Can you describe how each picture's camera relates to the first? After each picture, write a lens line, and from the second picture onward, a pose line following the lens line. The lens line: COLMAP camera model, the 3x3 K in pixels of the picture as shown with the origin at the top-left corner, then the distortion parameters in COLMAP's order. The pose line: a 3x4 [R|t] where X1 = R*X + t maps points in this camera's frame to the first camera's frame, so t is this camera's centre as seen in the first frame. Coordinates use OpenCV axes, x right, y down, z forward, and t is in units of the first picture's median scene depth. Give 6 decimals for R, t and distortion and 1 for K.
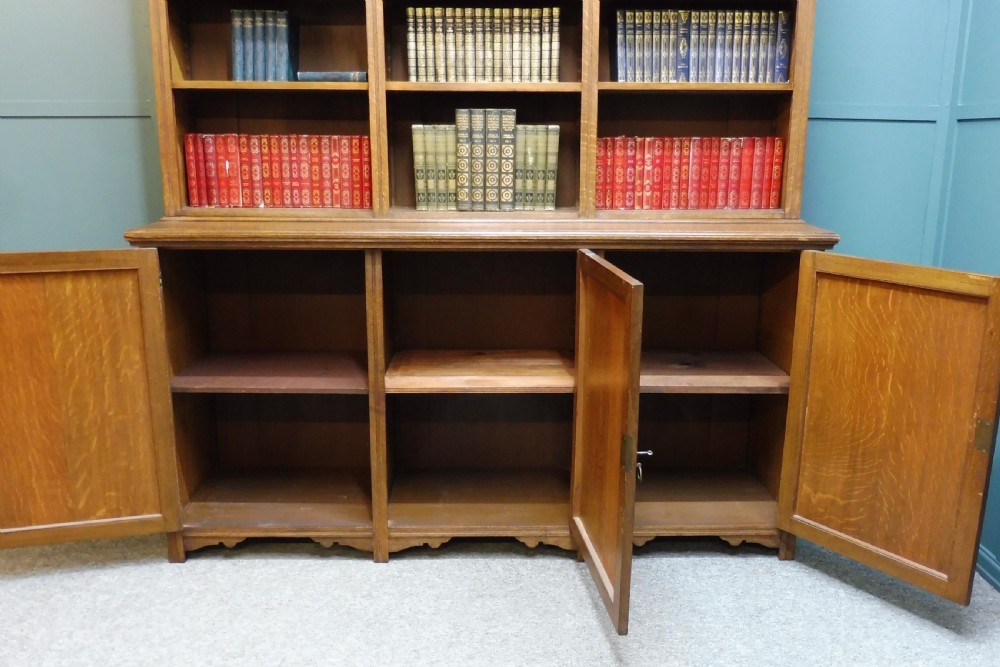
lens RADIAL K [[832.3, 0, 503.8], [0, 832.3, 333.1], [0, 0, 1]] dist [-0.019043, -0.037168]
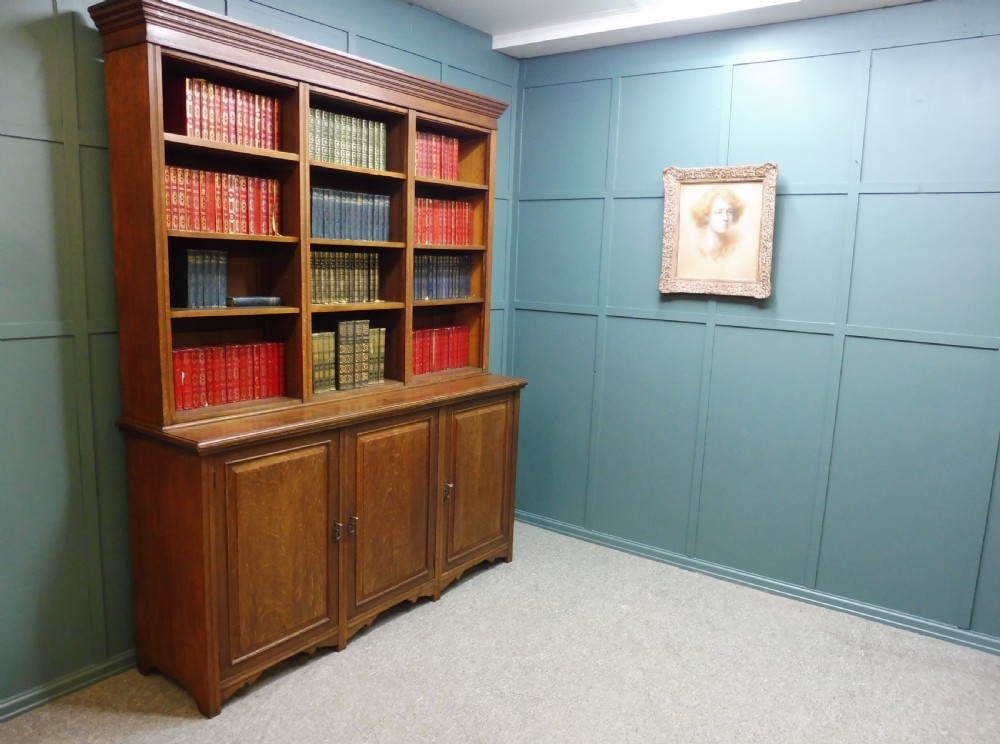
lens RADIAL K [[761.8, 0, 479.1], [0, 761.8, 388.1], [0, 0, 1]] dist [-0.039064, 0.009394]
pose [[0.611460, -0.118776, 0.782310, -0.944129], [0.158990, 0.986949, 0.025577, -0.148468], [-0.775138, 0.108740, 0.622364, -0.001605]]
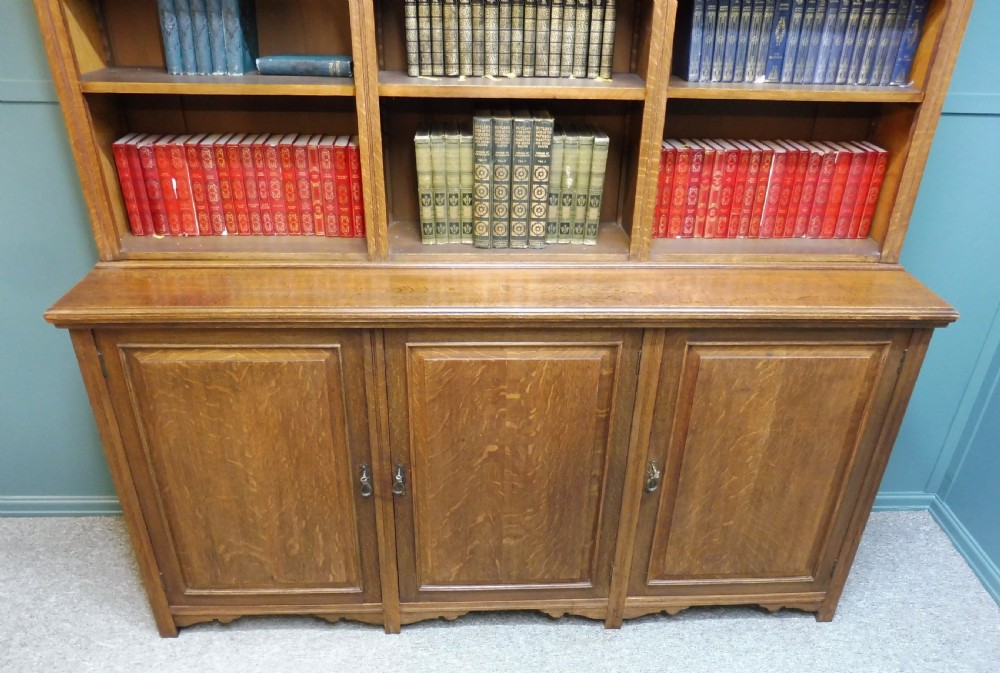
lens RADIAL K [[755.5, 0, 500.1], [0, 755.5, 381.8], [0, 0, 1]] dist [-0.046166, 0.013943]
pose [[0.999552, -0.001129, 0.029925, -0.053595], [-0.007515, 0.957855, 0.287154, -0.233044], [-0.028988, -0.287250, 0.957417, 0.280879]]
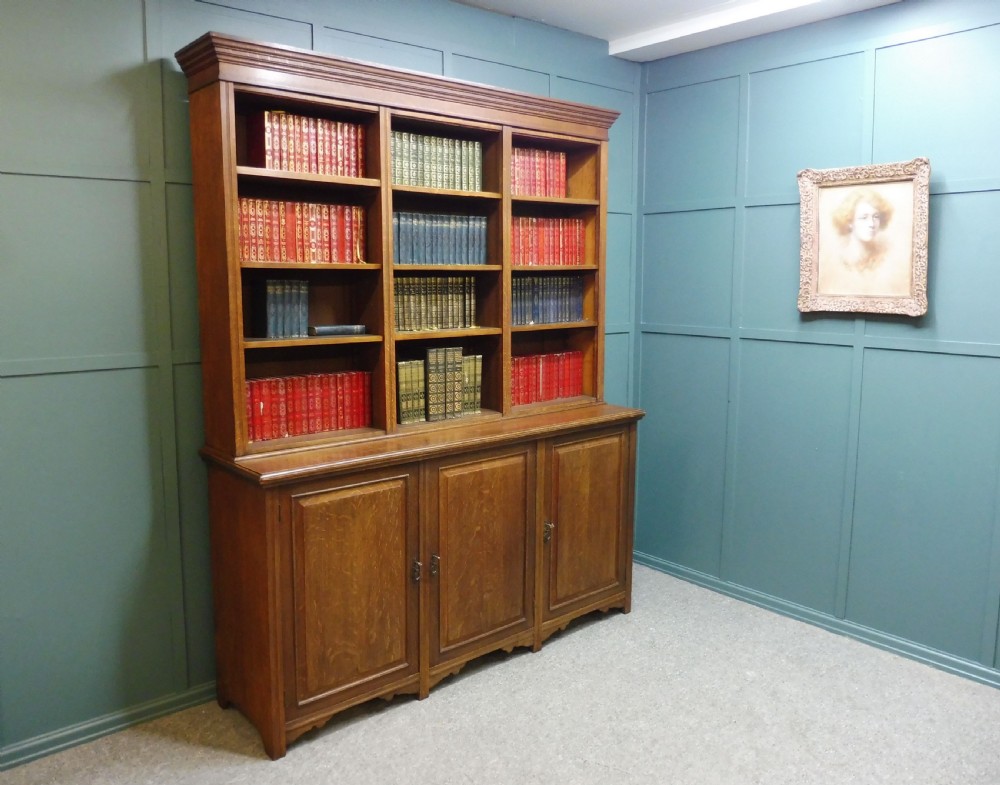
lens RADIAL K [[807.7, 0, 484.1], [0, 807.7, 371.9], [0, 0, 1]] dist [-0.025215, -0.028448]
pose [[0.769322, -0.080997, 0.633705, -0.830117], [0.153764, 0.986247, -0.060615, -0.134757], [-0.620080, 0.144074, 0.771196, -0.090870]]
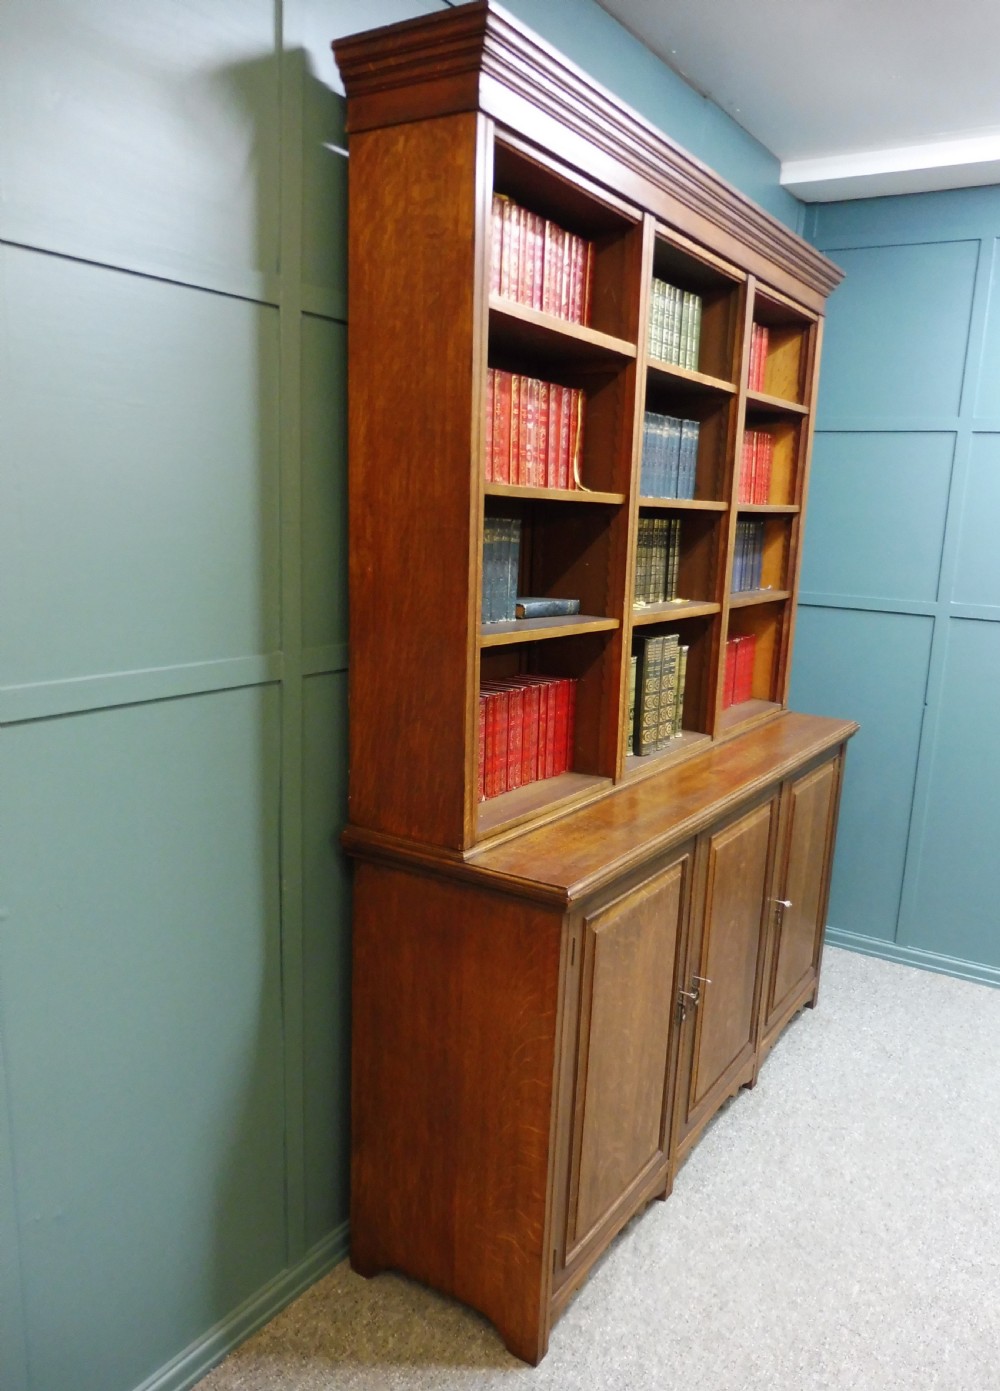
lens RADIAL K [[1042.0, 0, 530.8], [0, 1042.0, 727.6], [0, 0, 1]] dist [-0.025280, -0.036738]
pose [[0.536854, -0.156932, 0.828951, -0.995117], [0.160359, 0.983617, 0.082358, -0.283593], [-0.828295, 0.088716, 0.553224, 0.514300]]
